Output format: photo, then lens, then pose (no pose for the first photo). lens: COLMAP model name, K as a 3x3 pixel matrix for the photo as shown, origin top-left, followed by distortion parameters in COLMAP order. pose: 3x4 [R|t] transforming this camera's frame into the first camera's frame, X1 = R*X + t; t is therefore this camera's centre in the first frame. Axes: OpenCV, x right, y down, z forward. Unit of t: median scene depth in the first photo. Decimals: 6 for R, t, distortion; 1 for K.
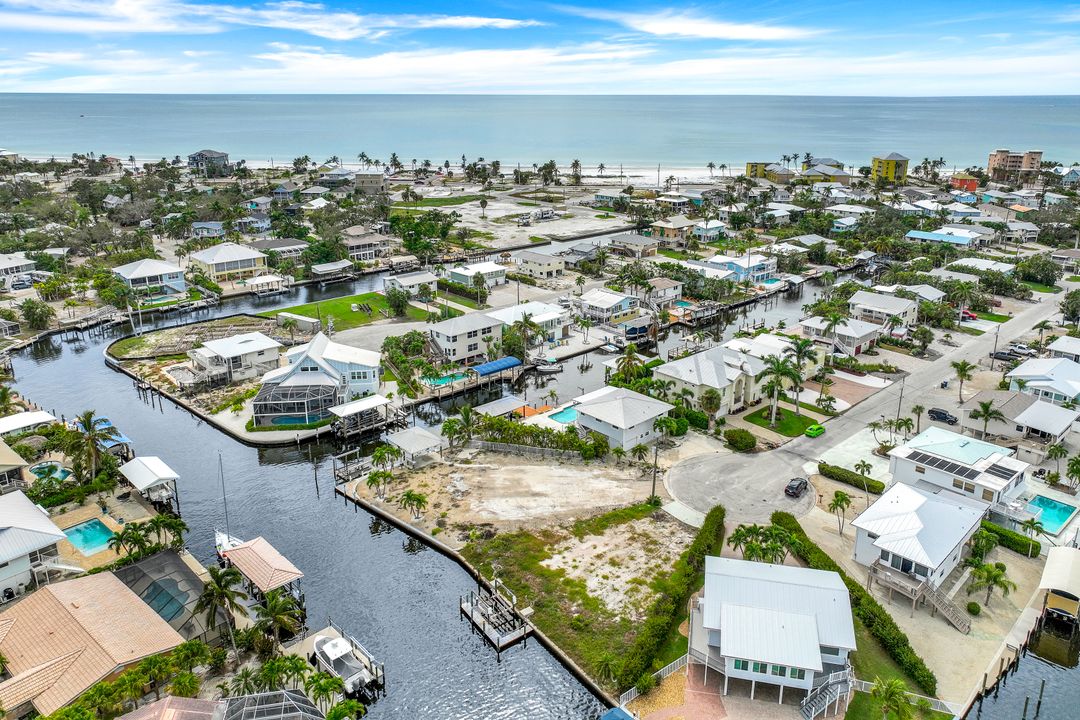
lens RADIAL K [[762.7, 0, 541.4], [0, 762.7, 343.8], [0, 0, 1]] dist [0.003610, 0.001887]
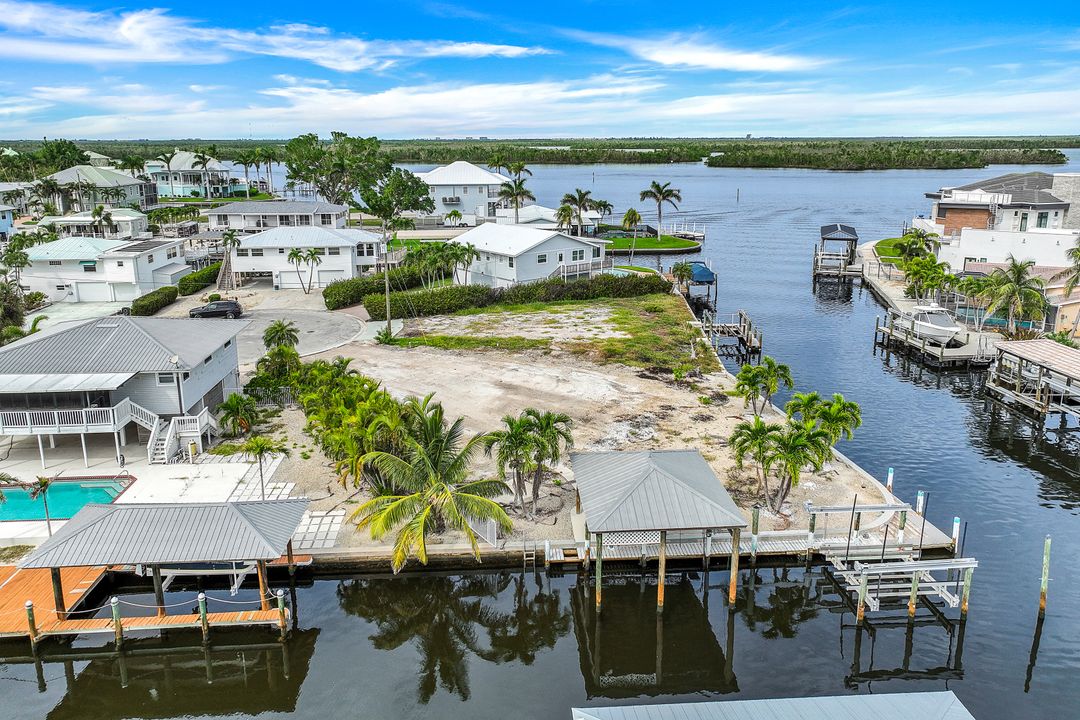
lens RADIAL K [[777.6, 0, 543.1], [0, 777.6, 330.7], [0, 0, 1]] dist [0.003291, 0.003711]
pose [[-0.776815, -0.151564, 0.611217, -0.293376], [0.198184, 0.862444, 0.465740, -0.059517], [-0.597730, 0.482927, -0.639922, 1.151579]]
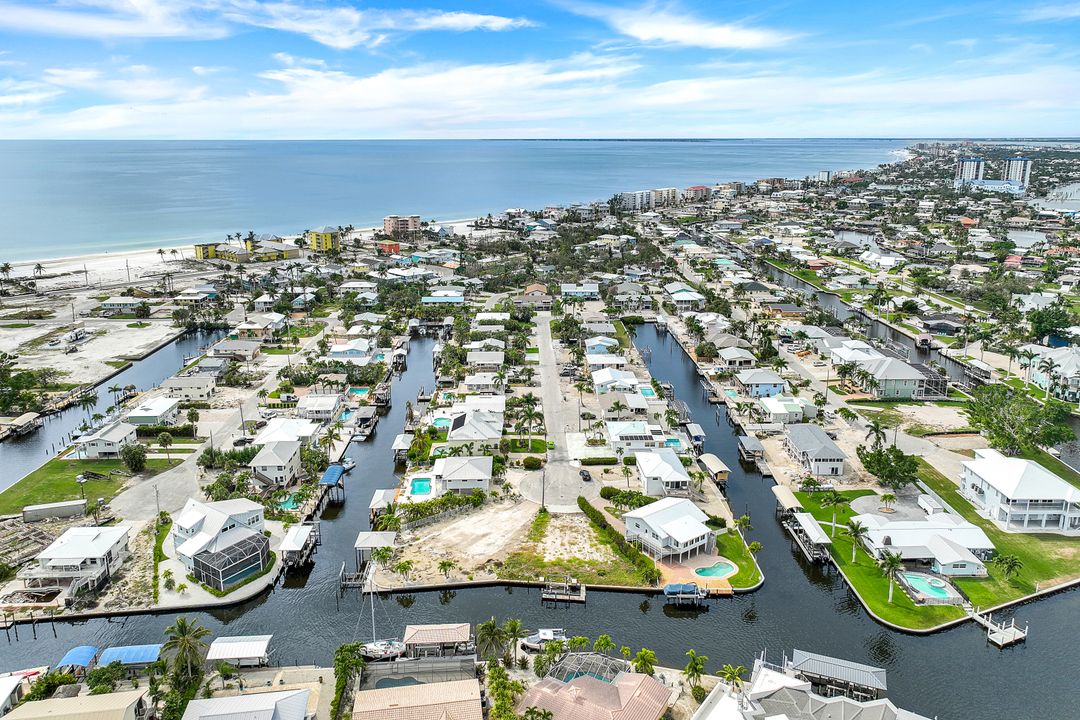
lens RADIAL K [[763.4, 0, 541.7], [0, 763.4, 326.5], [0, 0, 1]] dist [0.006883, 0.004635]
pose [[0.657574, -0.185868, 0.730103, -0.861424], [0.239282, 0.970438, 0.031541, -0.203138], [-0.714381, 0.153960, 0.682609, -0.167757]]
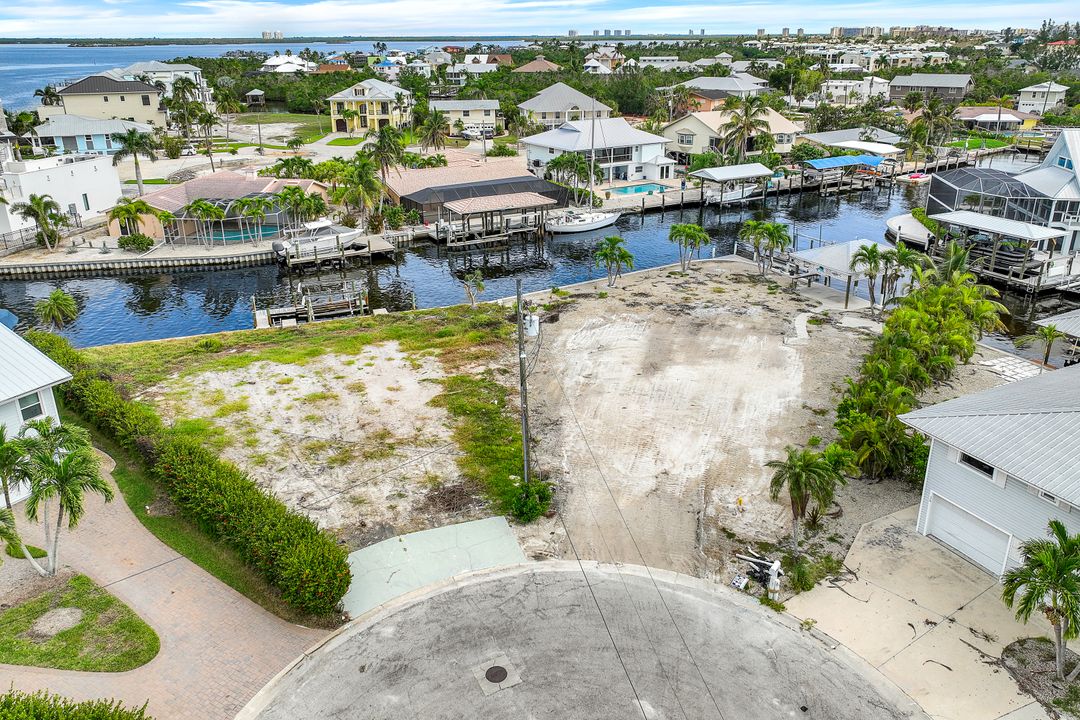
lens RADIAL K [[772.5, 0, 540.4], [0, 772.5, 322.3], [0, 0, 1]] dist [0.008291, 0.004186]
pose [[-0.284810, 0.333208, -0.898808, 0.345378], [-0.293465, 0.862312, 0.412670, 0.015410], [0.912558, 0.381301, -0.147811, 0.886861]]
